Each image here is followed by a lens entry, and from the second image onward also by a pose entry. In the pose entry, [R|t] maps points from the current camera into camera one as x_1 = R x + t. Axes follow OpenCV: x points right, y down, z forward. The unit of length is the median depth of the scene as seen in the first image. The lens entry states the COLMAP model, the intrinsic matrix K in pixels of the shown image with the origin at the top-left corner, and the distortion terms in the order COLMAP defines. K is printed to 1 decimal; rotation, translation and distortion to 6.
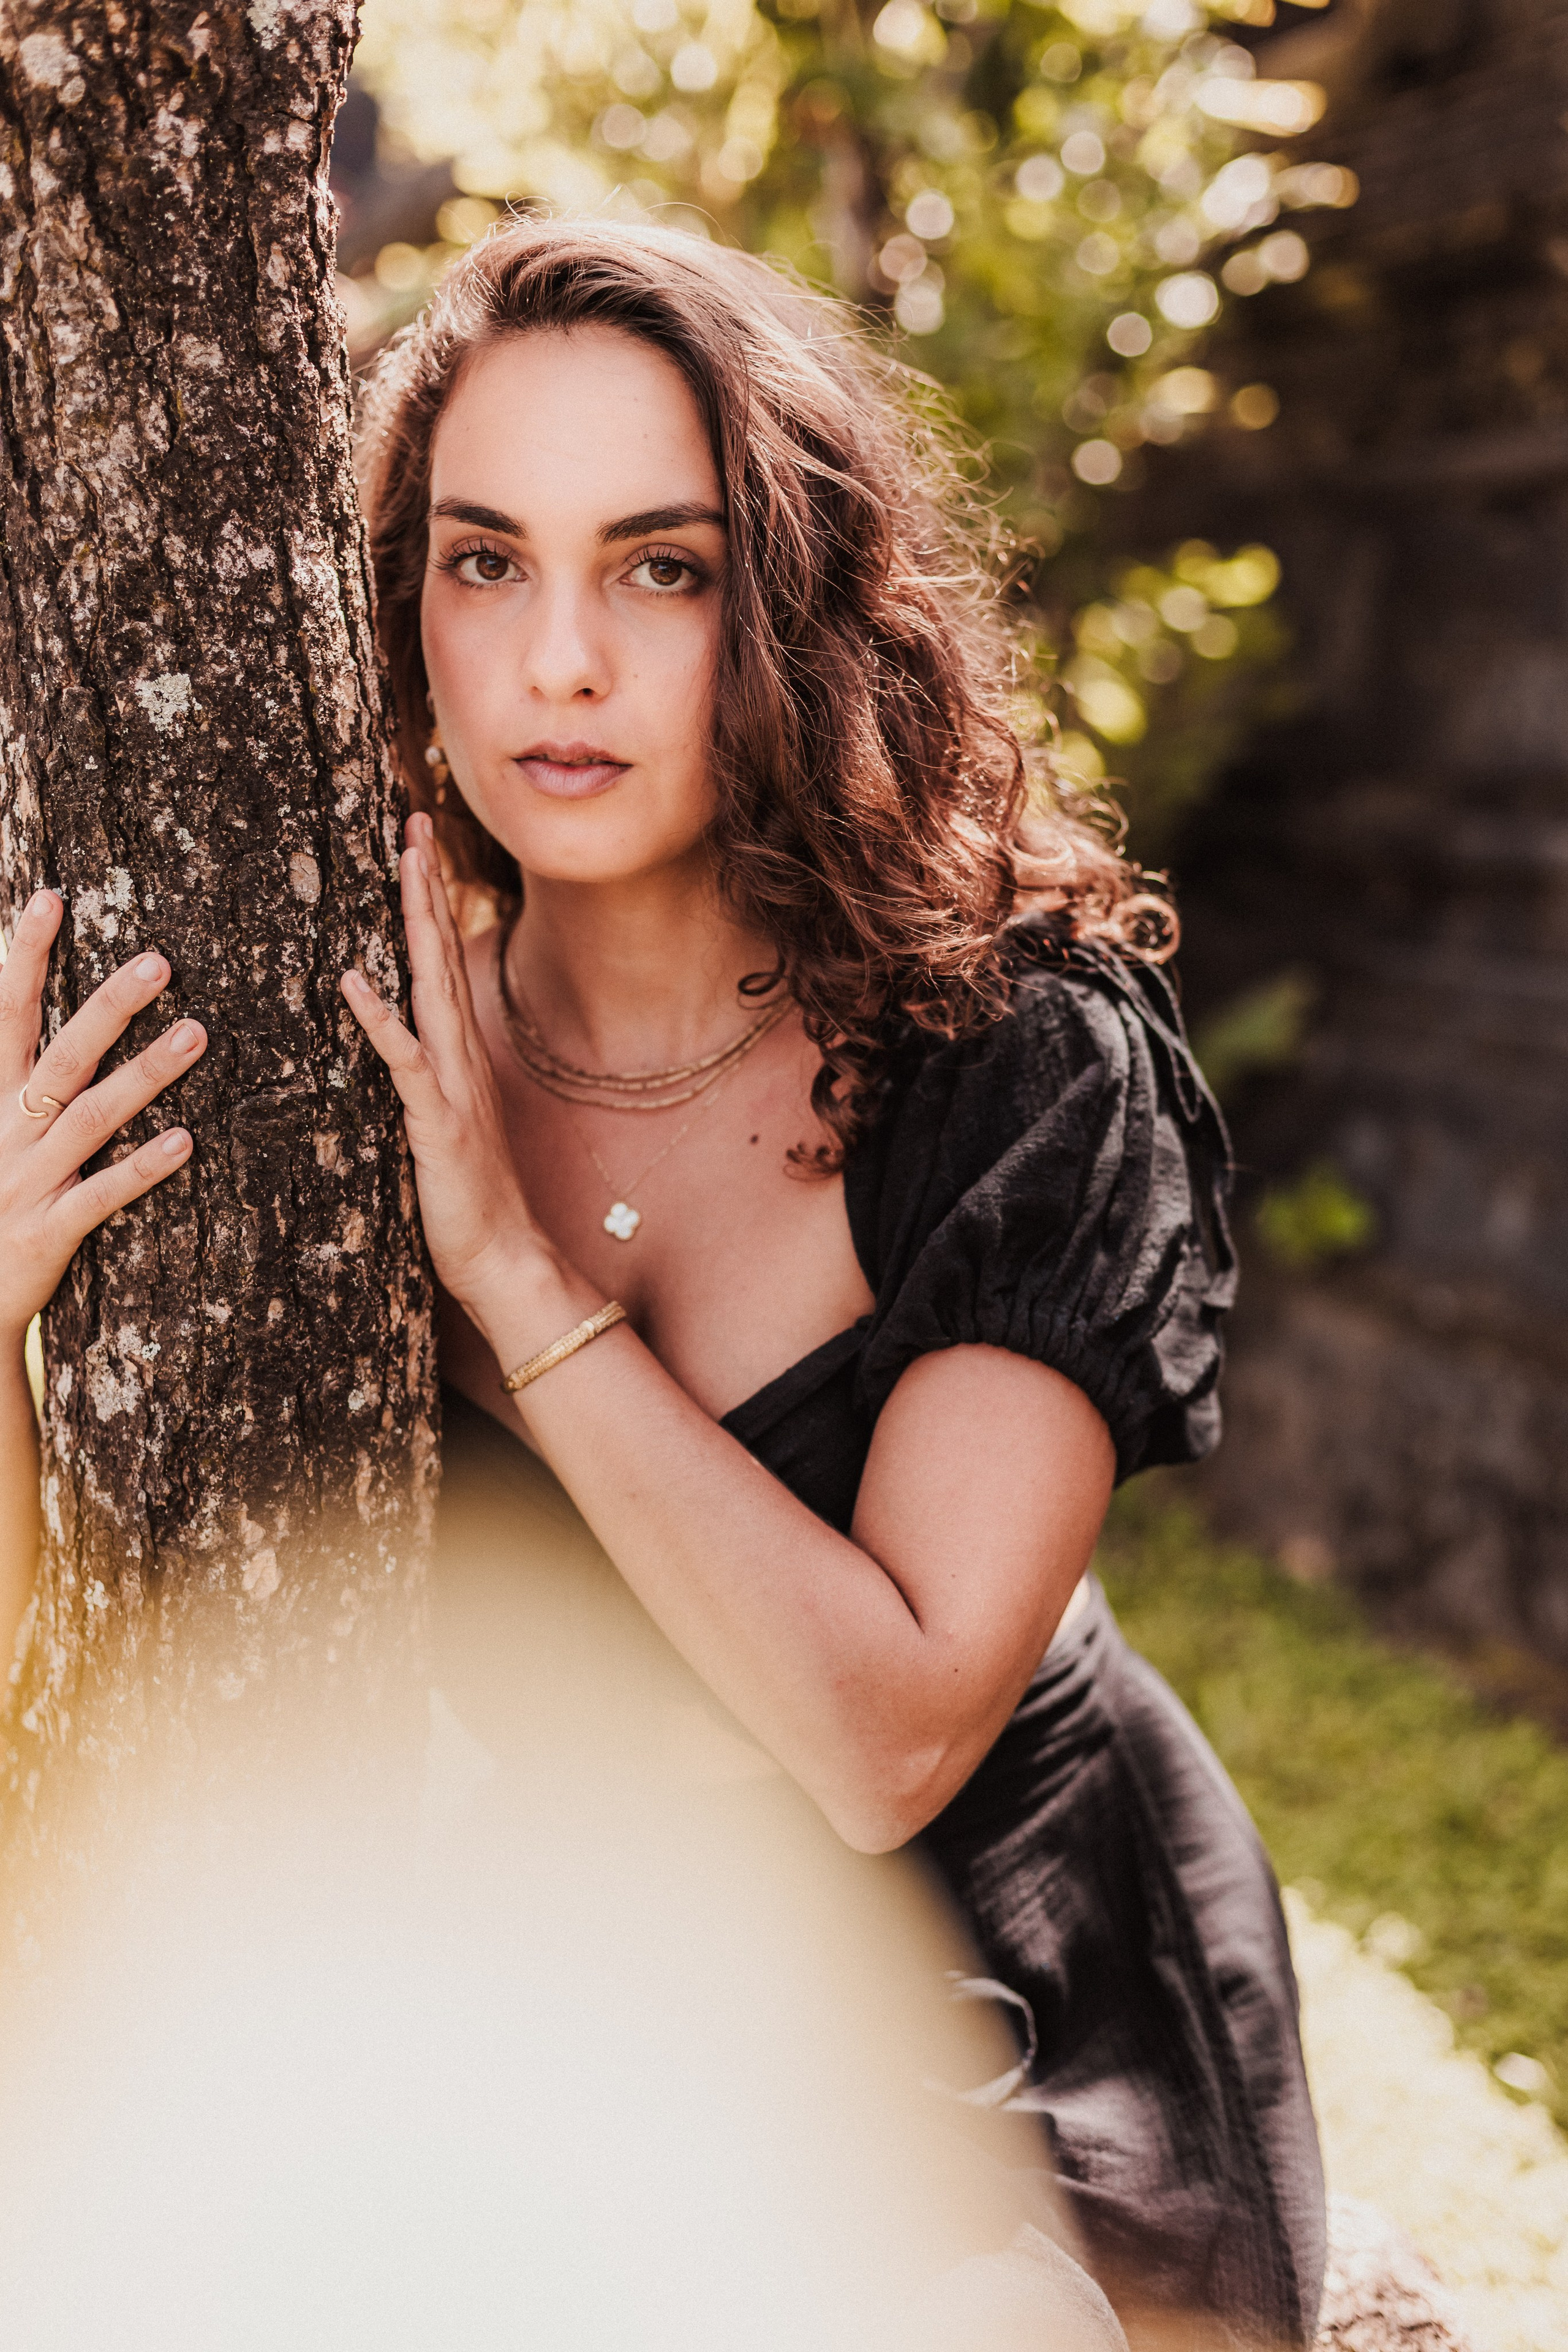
lens RADIAL K [[3489.2, 0, 770.4], [0, 3489.2, 1173.1], [0, 0, 1]] dist [-0.044578, 0.000000]
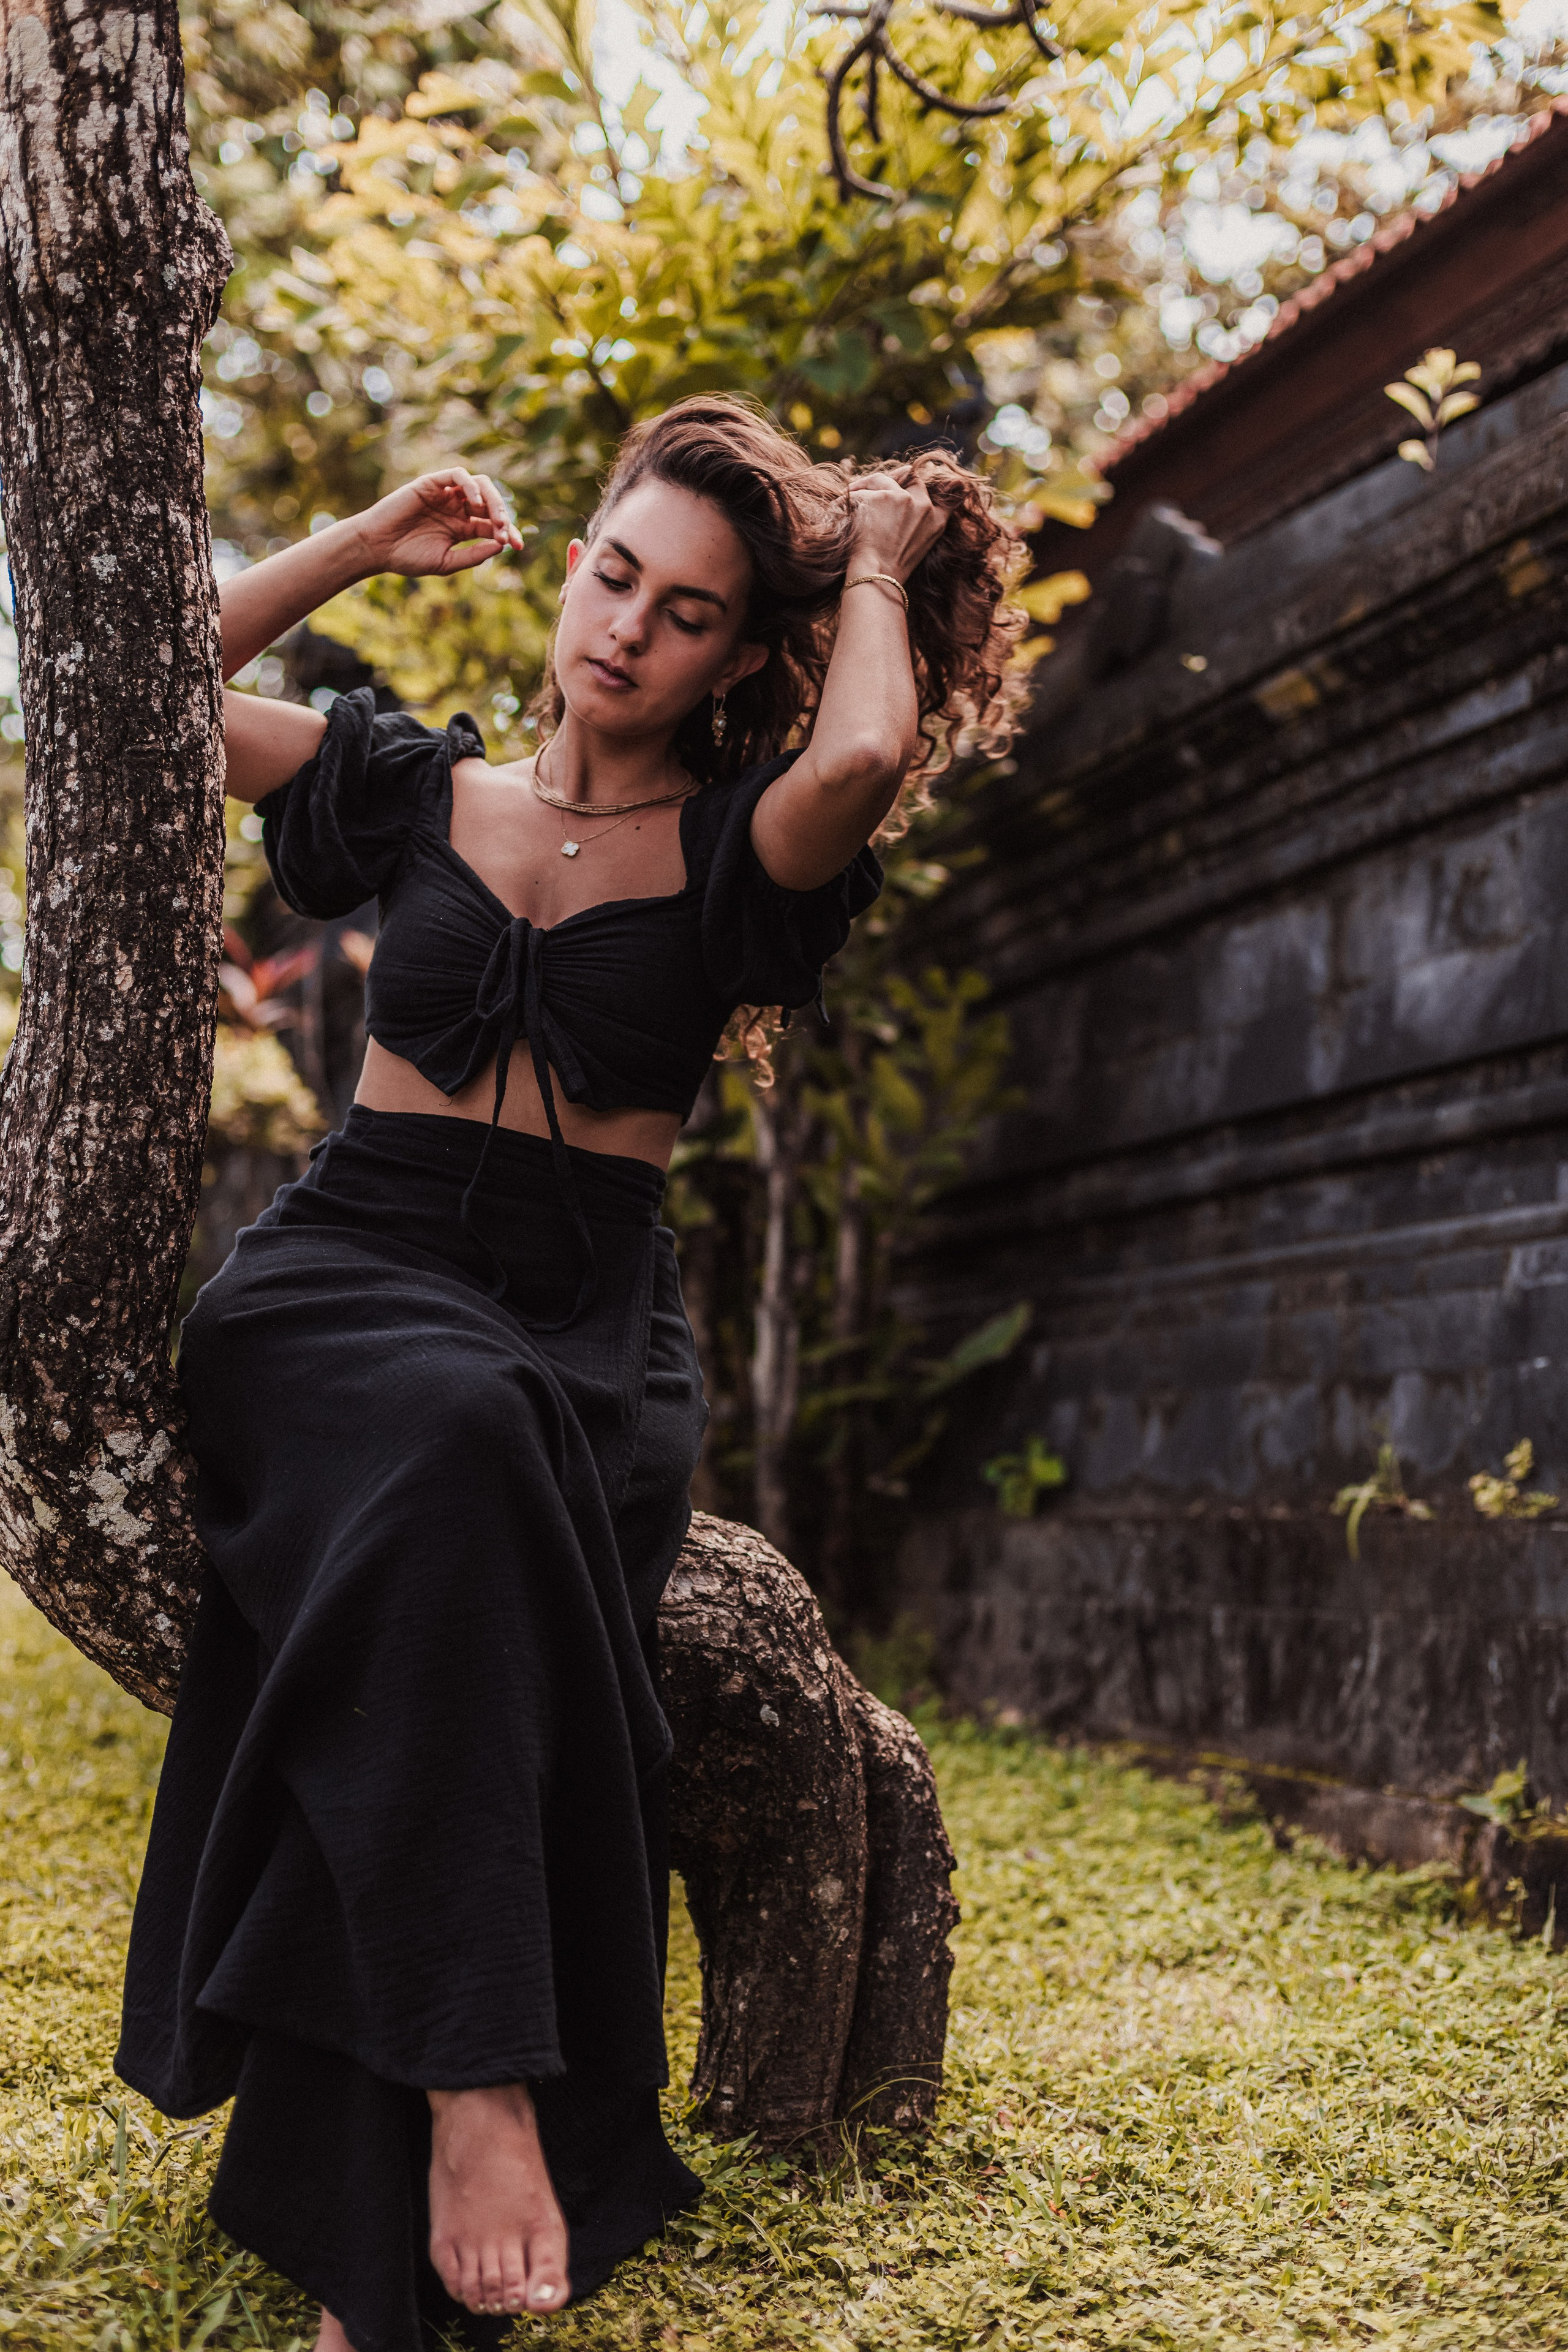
lens RADIAL K [[3489.2, 0, 802.9], [0, 3489.2, 1194.4], [0, 0, 1]] dist [-0.044578, 0.000000]
pose [[0.999802, 0.015972, -0.011895, 0.282749], [-0.018313, 0.972066, -0.233993, 0.720122], [0.007826, 0.234165, 0.972165, -0.970237]]
